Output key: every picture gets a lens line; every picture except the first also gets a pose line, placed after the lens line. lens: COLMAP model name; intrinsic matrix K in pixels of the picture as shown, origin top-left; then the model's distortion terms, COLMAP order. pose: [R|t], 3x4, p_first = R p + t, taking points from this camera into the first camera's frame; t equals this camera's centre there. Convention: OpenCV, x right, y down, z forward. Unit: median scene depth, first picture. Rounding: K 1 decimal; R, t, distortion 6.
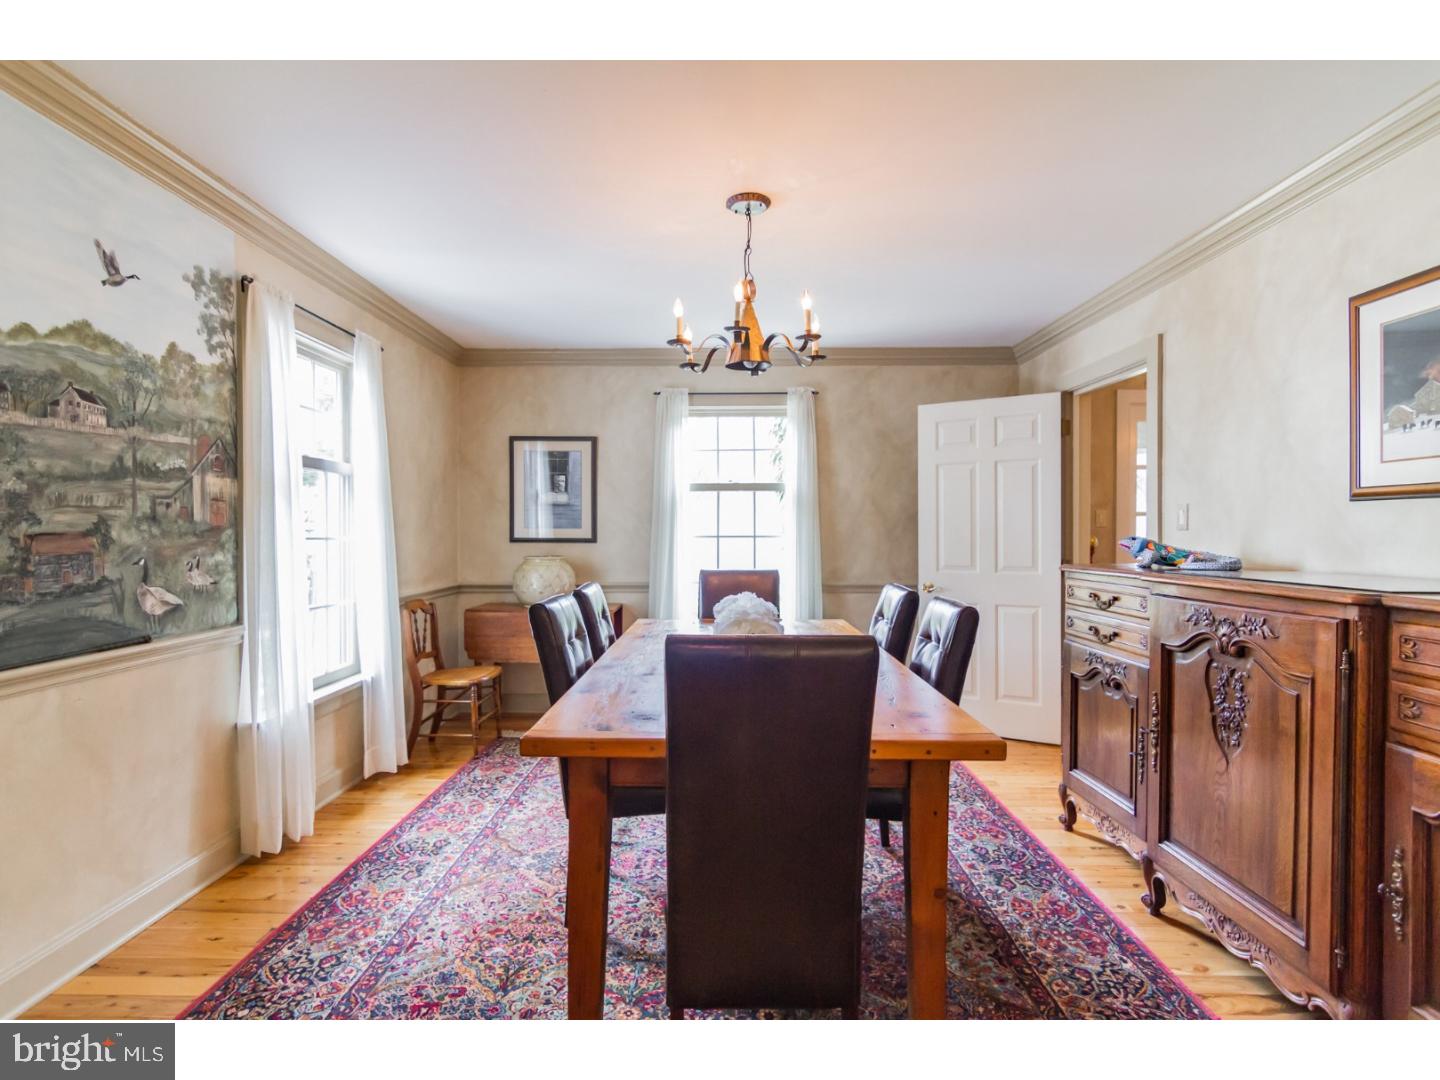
lens RADIAL K [[736.3, 0, 718.4], [0, 736.3, 544.0], [0, 0, 1]] dist [0.002585, 0.000509]
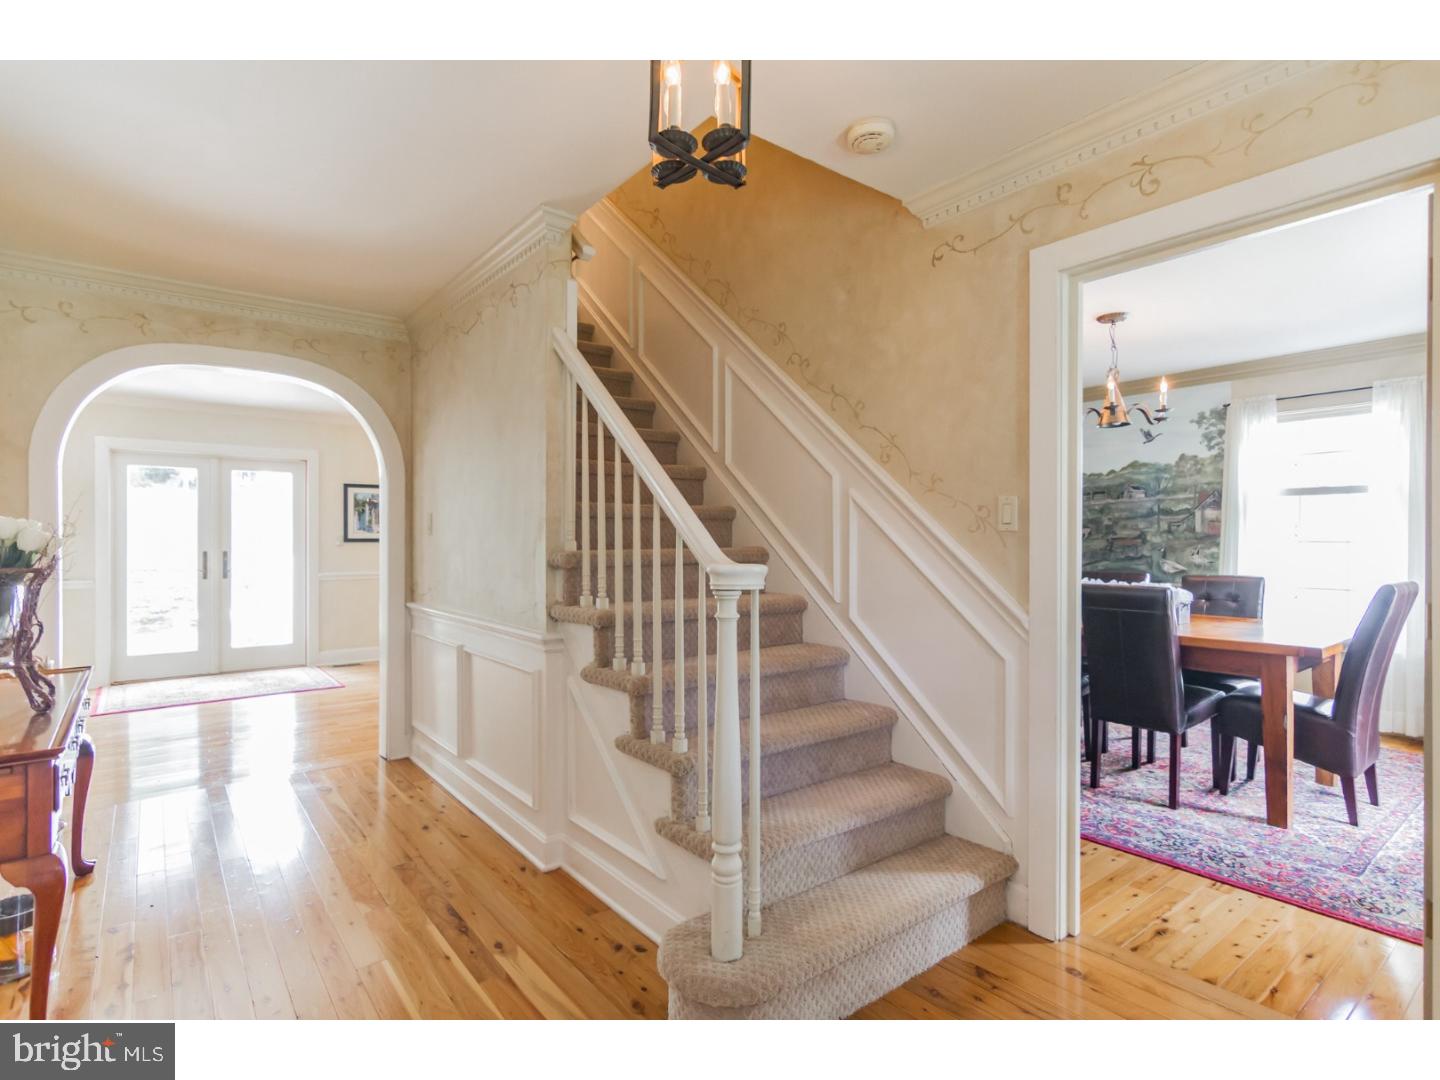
lens RADIAL K [[736.3, 0, 721.3], [0, 736.3, 539.6], [0, 0, 1]] dist [0.002585, 0.000509]
pose [[-0.783272, 0.002071, -0.621675, 1.888041], [-0.008961, 0.999853, 0.014621, -0.031810], [0.621614, 0.017023, -0.783139, 2.017305]]
